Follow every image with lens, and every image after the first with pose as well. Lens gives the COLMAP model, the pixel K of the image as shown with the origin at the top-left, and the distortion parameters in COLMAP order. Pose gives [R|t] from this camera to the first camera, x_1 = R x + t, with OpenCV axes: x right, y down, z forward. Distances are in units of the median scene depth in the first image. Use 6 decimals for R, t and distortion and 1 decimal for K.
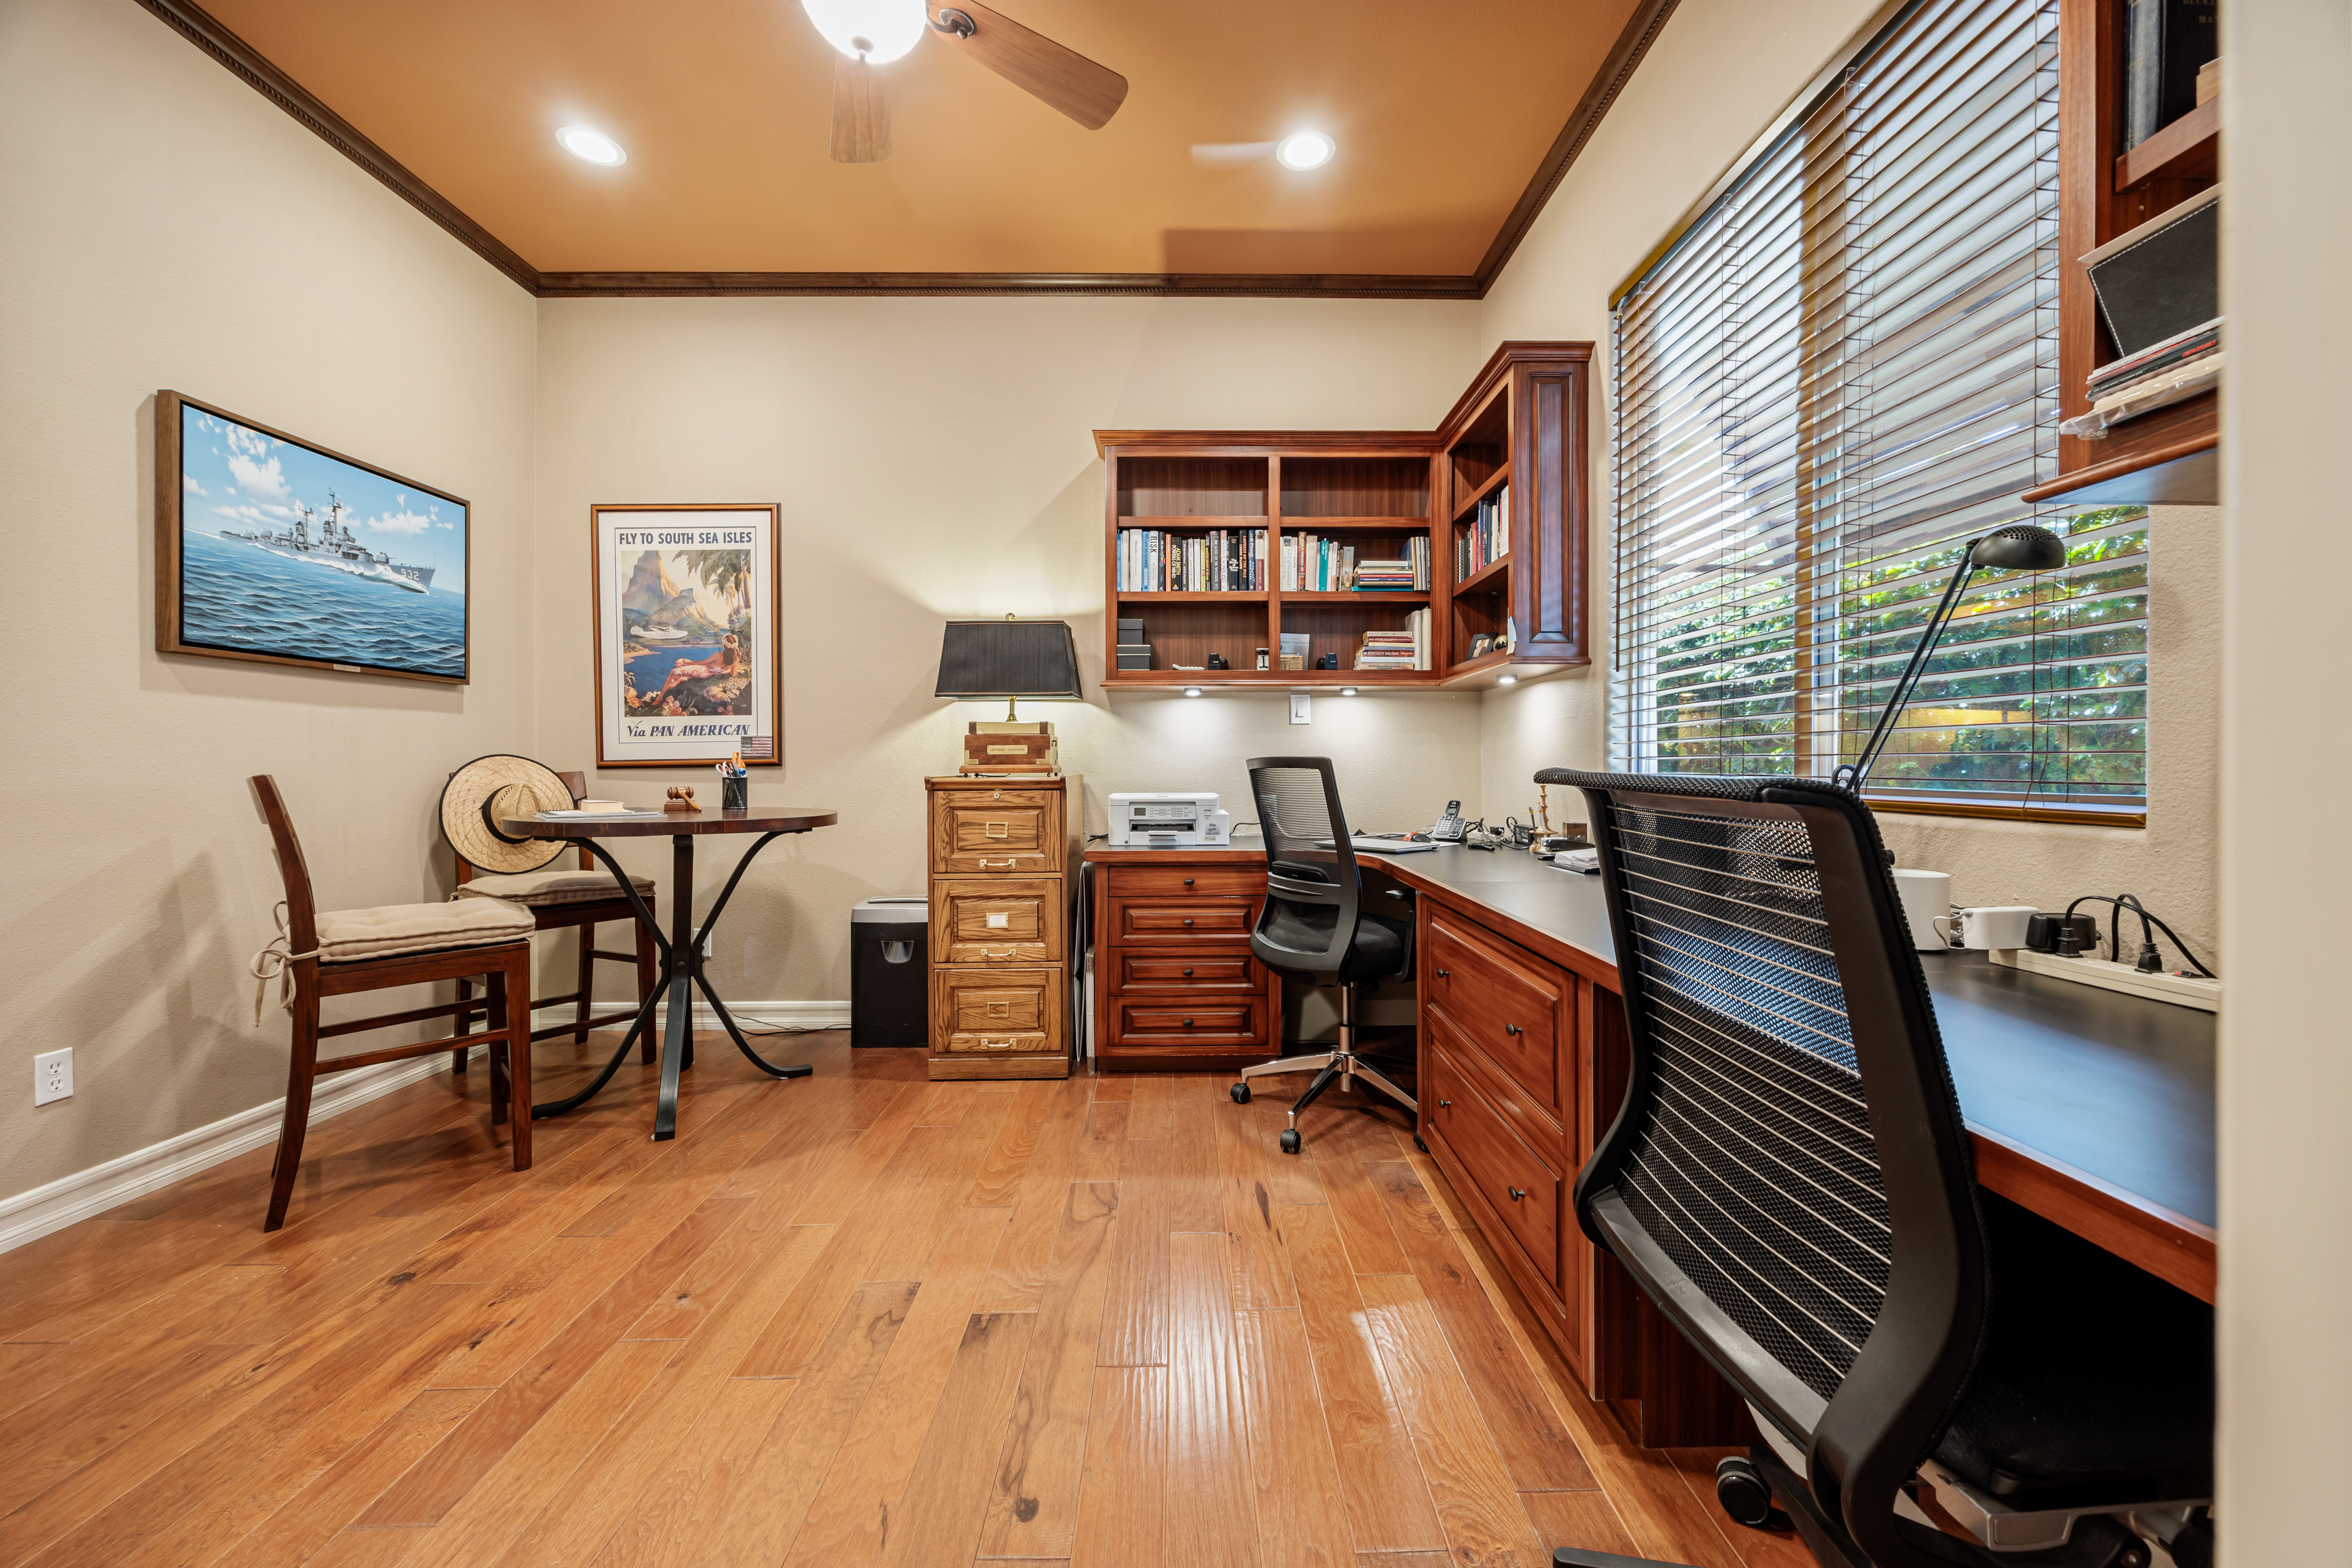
lens RADIAL K [[915.0, 0, 1186.5], [0, 915.0, 768.7], [0, 0, 1]] dist [0.000722, -0.000541]
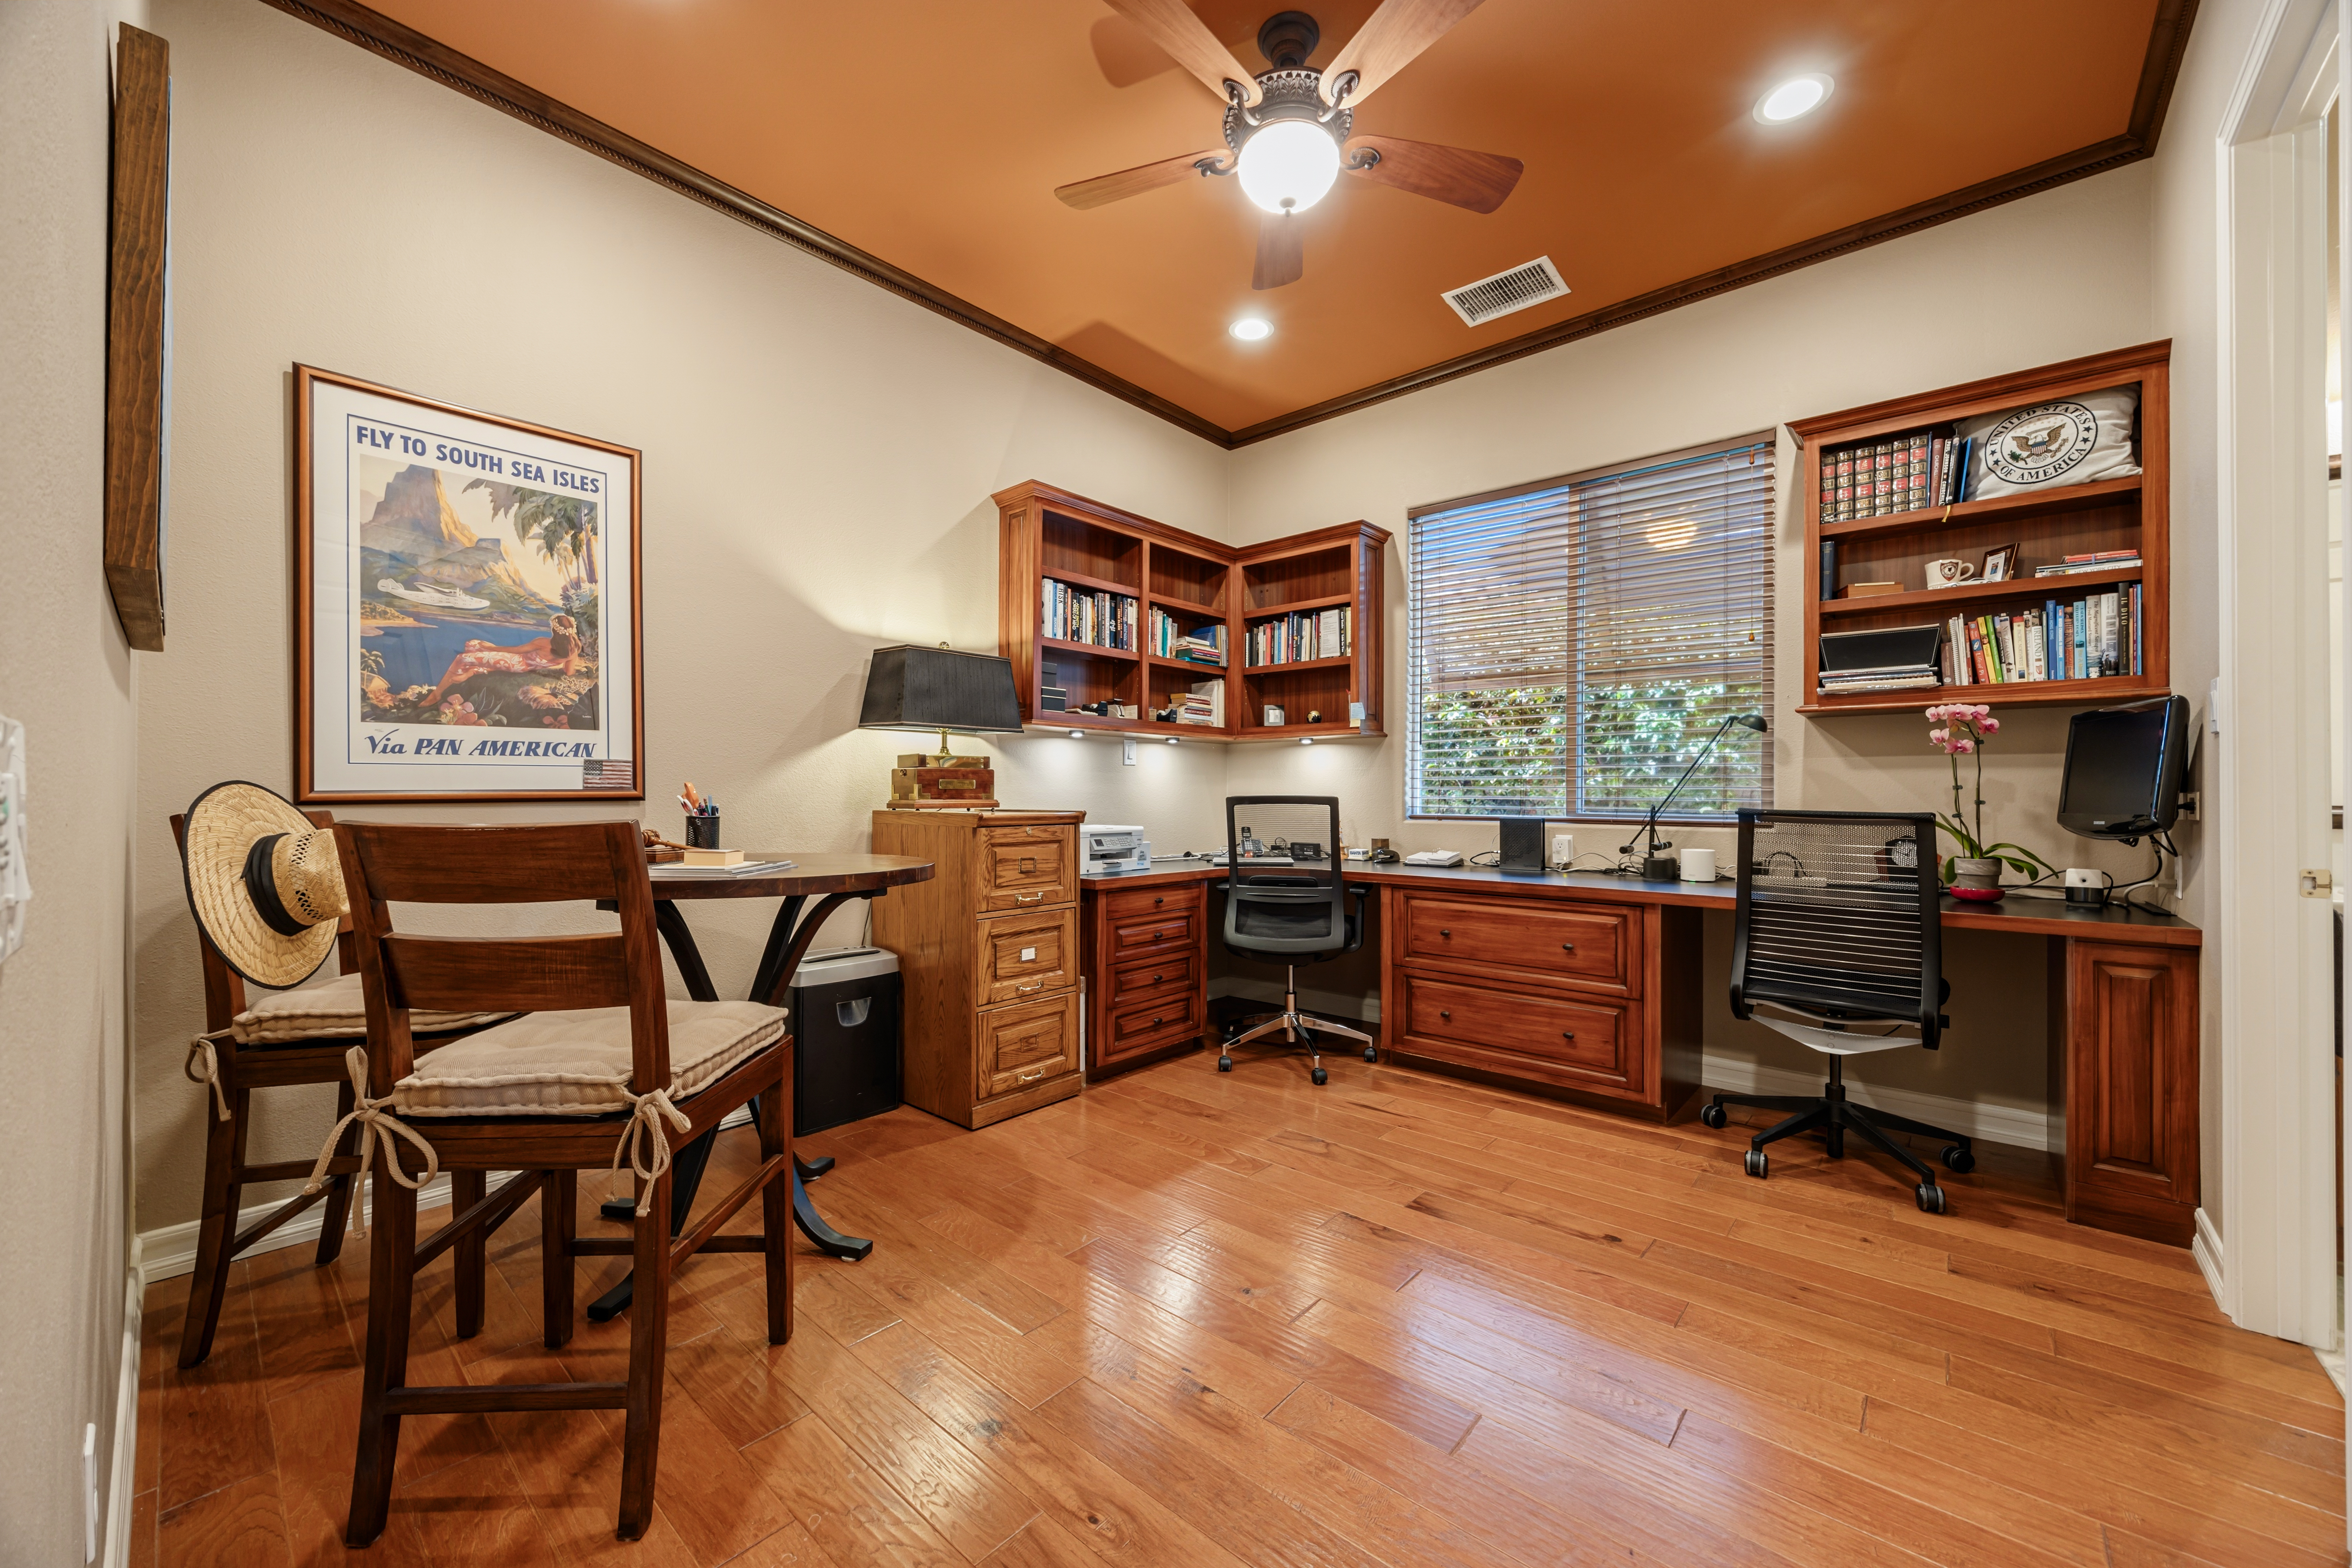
lens RADIAL K [[915.0, 0, 1192.4], [0, 915.0, 791.8], [0, 0, 1]] dist [0.000722, -0.000541]
pose [[0.655870, 0.007216, 0.754839, -0.745575], [-0.003994, 0.999973, -0.006089, -0.007528], [-0.754863, 0.000979, 0.655882, 0.173089]]
